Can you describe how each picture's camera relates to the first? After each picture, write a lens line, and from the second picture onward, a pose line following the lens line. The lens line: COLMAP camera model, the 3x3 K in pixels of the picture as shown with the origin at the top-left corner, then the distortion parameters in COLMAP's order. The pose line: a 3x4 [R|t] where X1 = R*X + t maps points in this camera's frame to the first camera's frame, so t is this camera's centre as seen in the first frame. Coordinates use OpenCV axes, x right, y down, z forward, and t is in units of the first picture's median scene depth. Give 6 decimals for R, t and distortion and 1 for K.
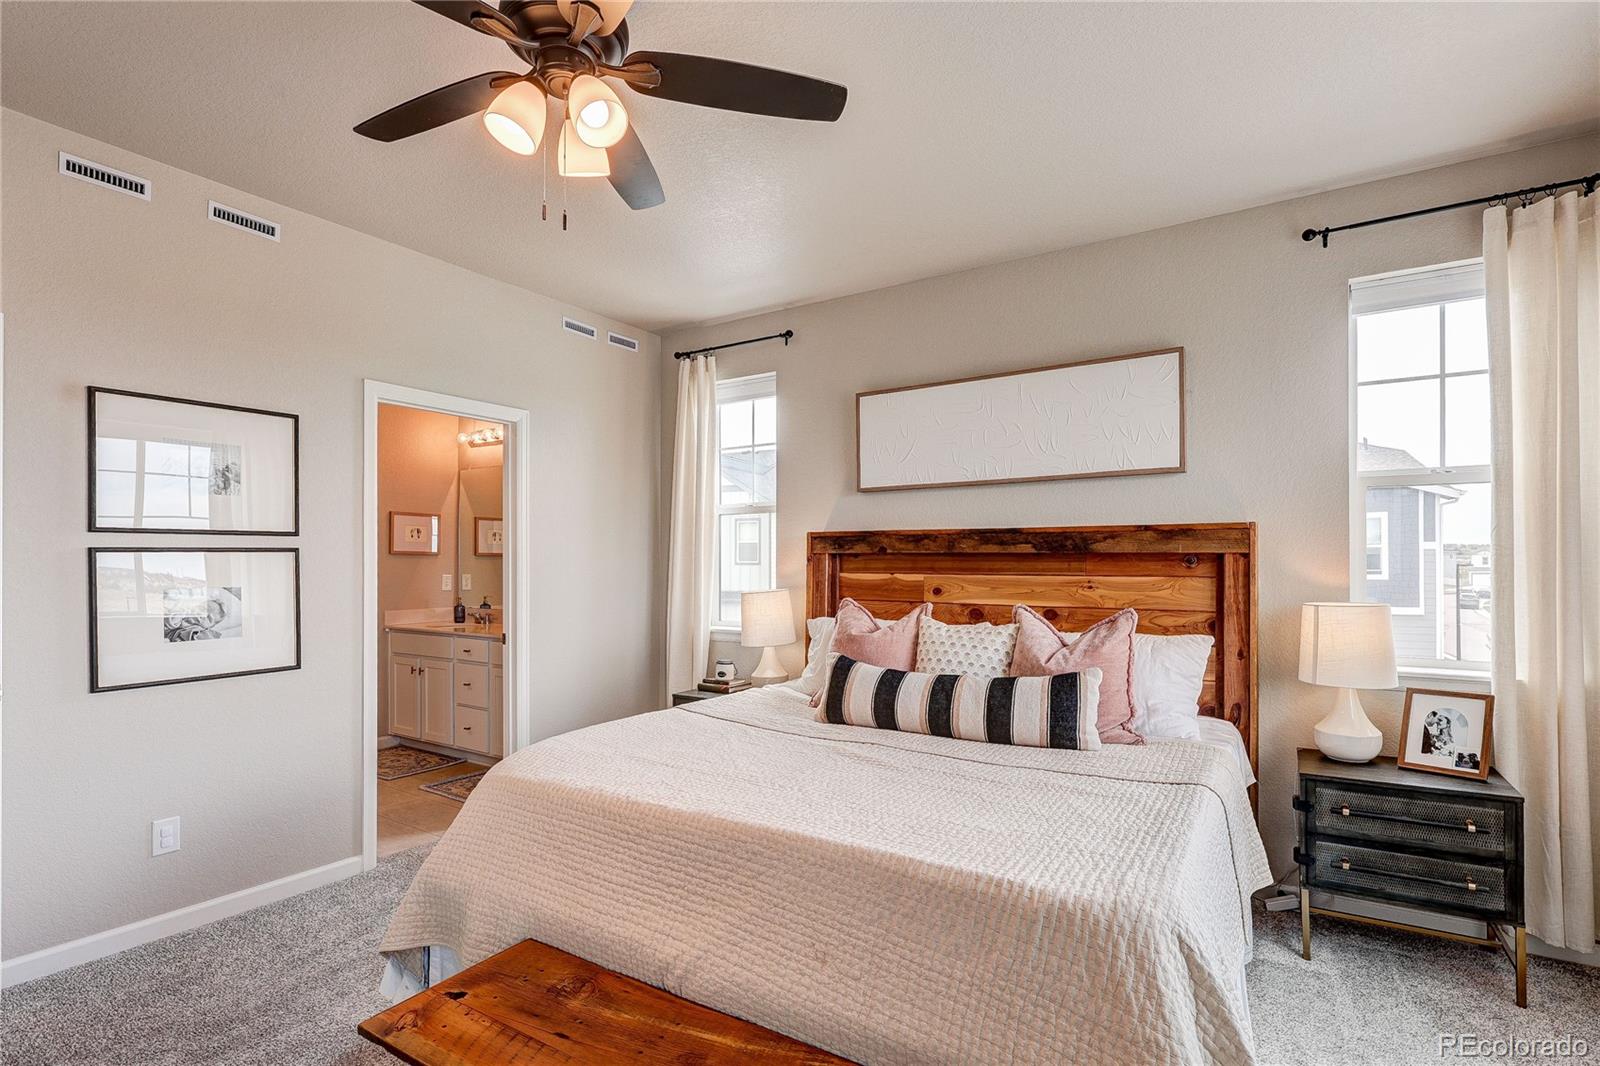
lens RADIAL K [[752.2, 0, 789.7], [0, 752.2, 561.4], [0, 0, 1]] dist [-0.007791, 0.000554]
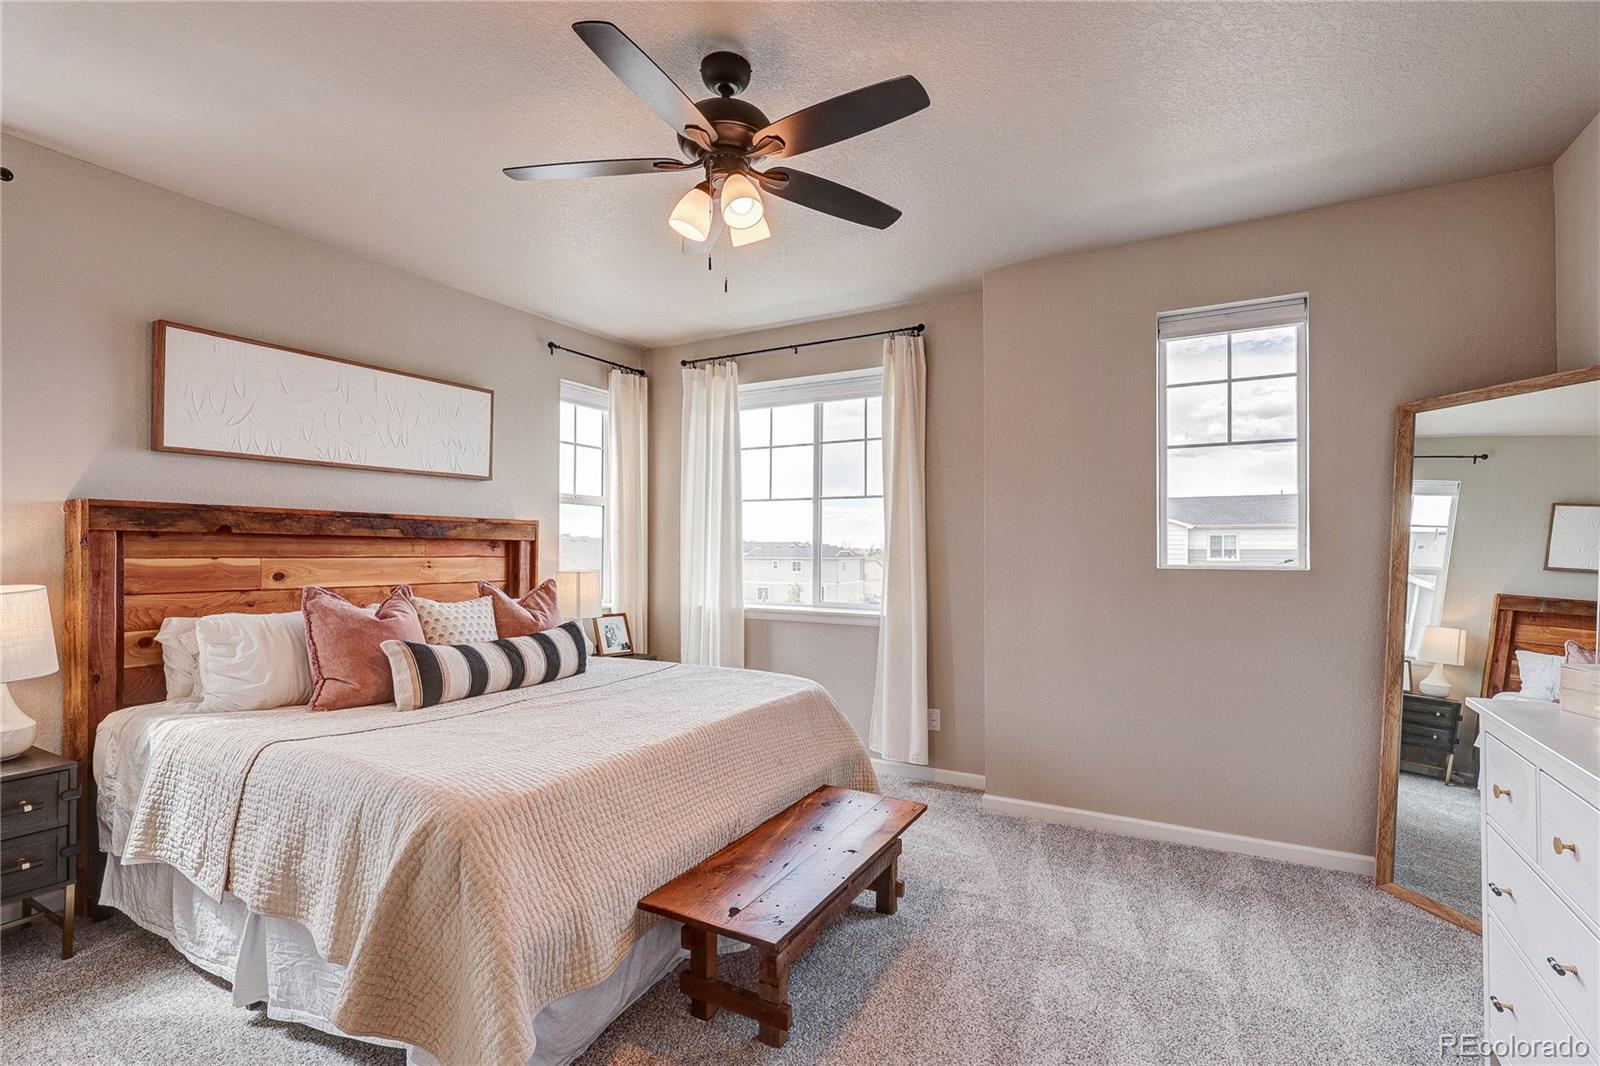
lens RADIAL K [[752.2, 0, 794.4], [0, 752.2, 538.3], [0, 0, 1]] dist [-0.007791, 0.000554]
pose [[-0.065213, 0.010994, 0.997811, -0.732695], [-0.012948, 0.999846, -0.011863, -0.003406], [-0.997787, -0.013693, -0.065061, 0.437343]]
